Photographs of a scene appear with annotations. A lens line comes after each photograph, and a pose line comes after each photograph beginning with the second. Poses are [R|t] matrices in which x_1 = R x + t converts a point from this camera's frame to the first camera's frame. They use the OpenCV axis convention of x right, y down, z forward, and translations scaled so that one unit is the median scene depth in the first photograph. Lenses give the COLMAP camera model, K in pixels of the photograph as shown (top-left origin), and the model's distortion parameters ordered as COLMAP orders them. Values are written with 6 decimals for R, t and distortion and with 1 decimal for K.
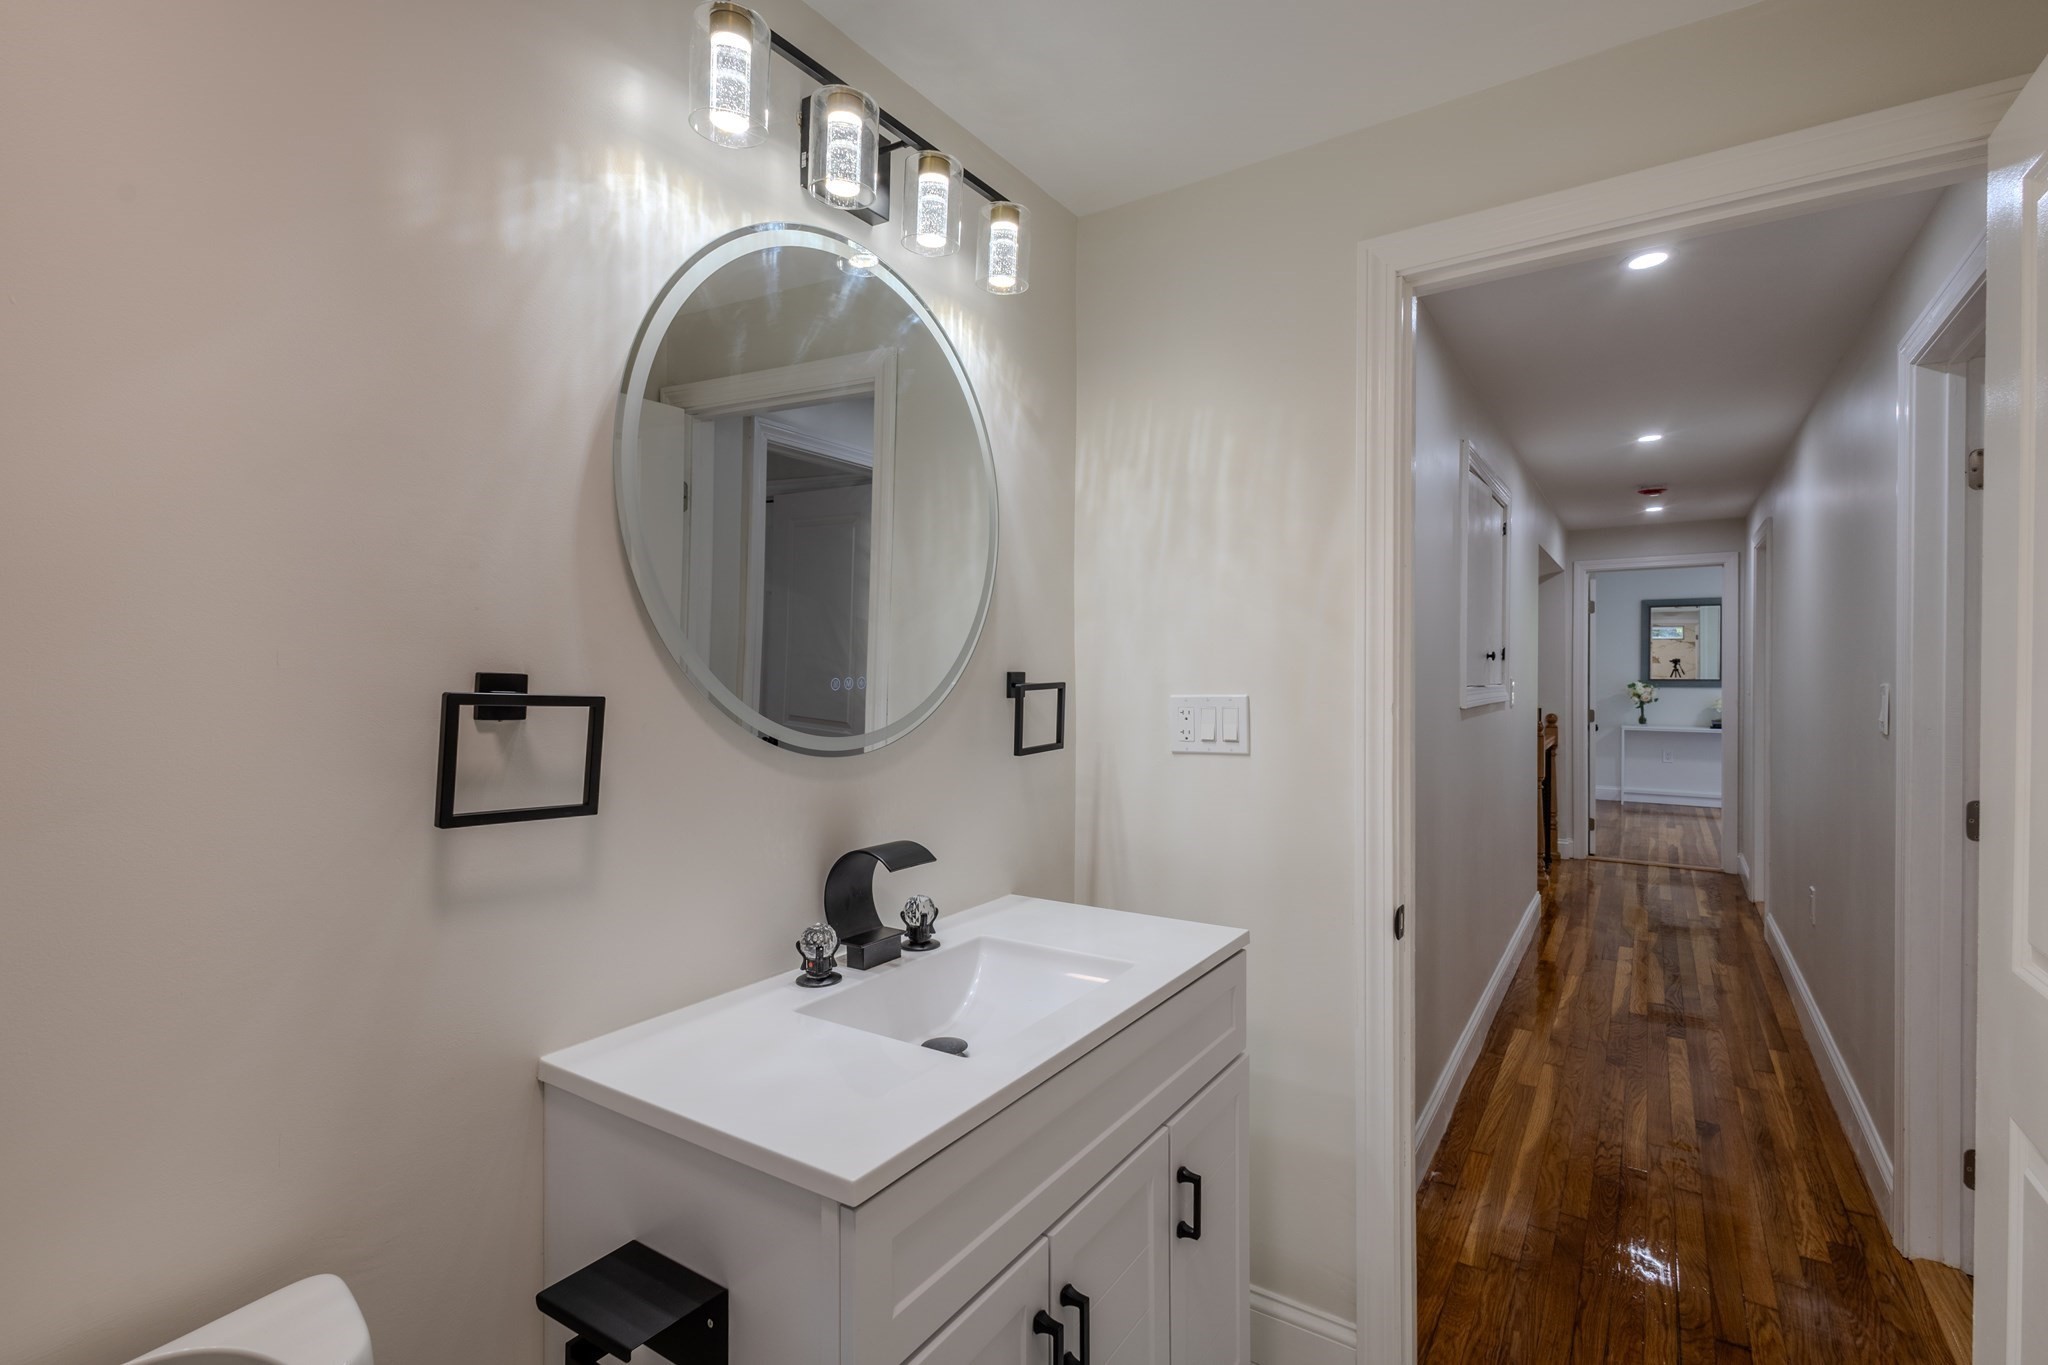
lens RADIAL K [[953.2, 0, 1024.1], [0, 953.2, 676.3], [0, 0, 1]] dist [0.004513, -0.000173]
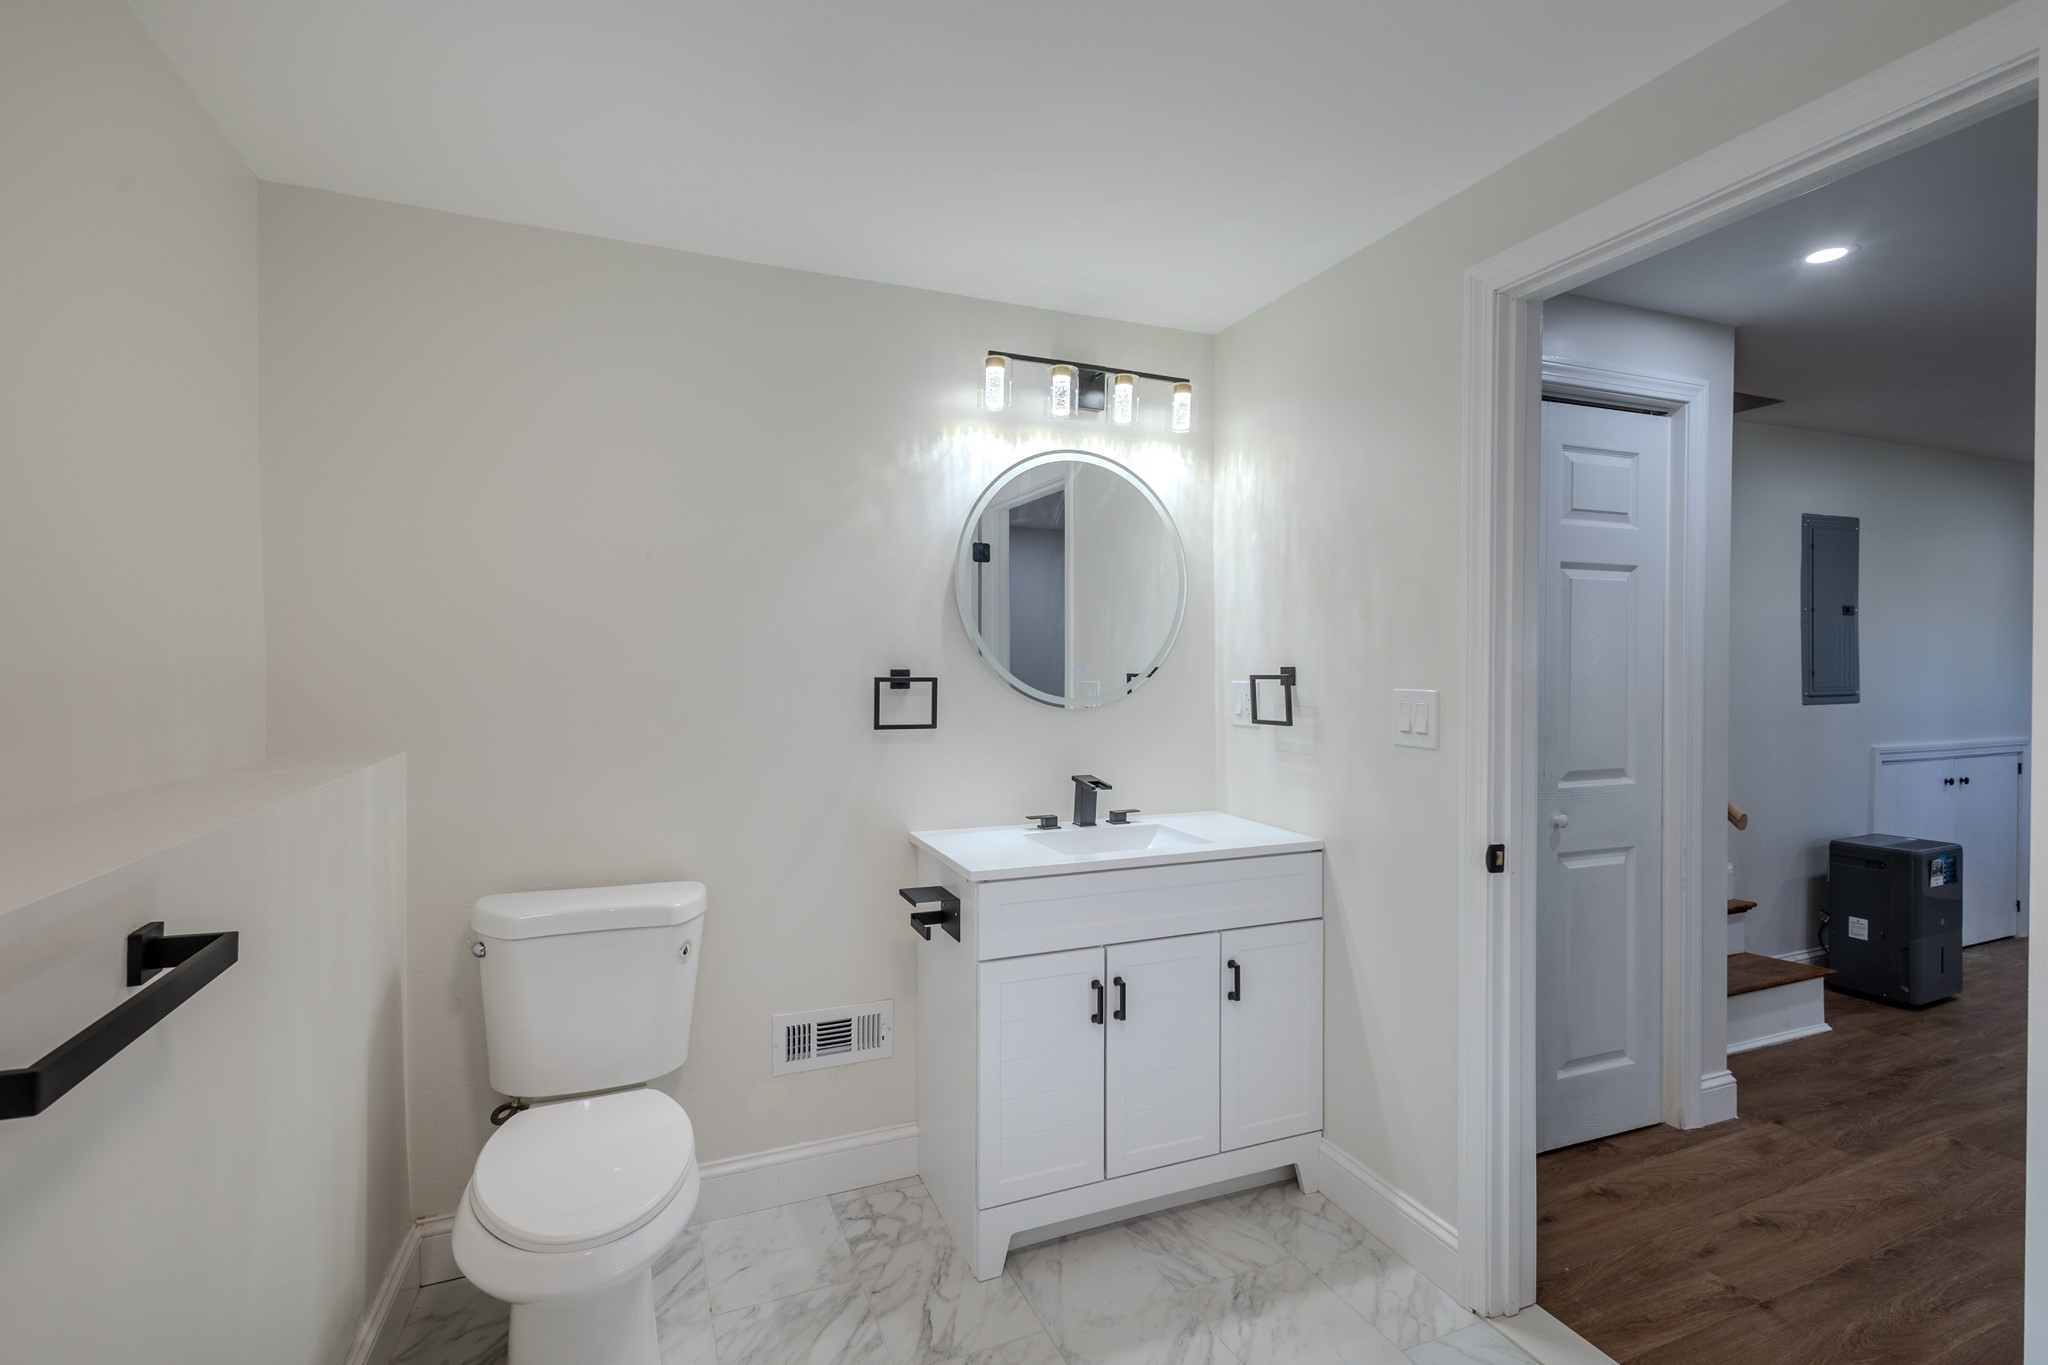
lens RADIAL K [[953.2, 0, 1024.1], [0, 953.2, 676.3], [0, 0, 1]] dist [0.004513, -0.000173]
pose [[0.825847, 0.003452, -0.563883, 0.902587], [-0.002381, 0.999994, 0.002634, 0.006816], [0.563889, -0.000833, 0.825850, -0.676029]]
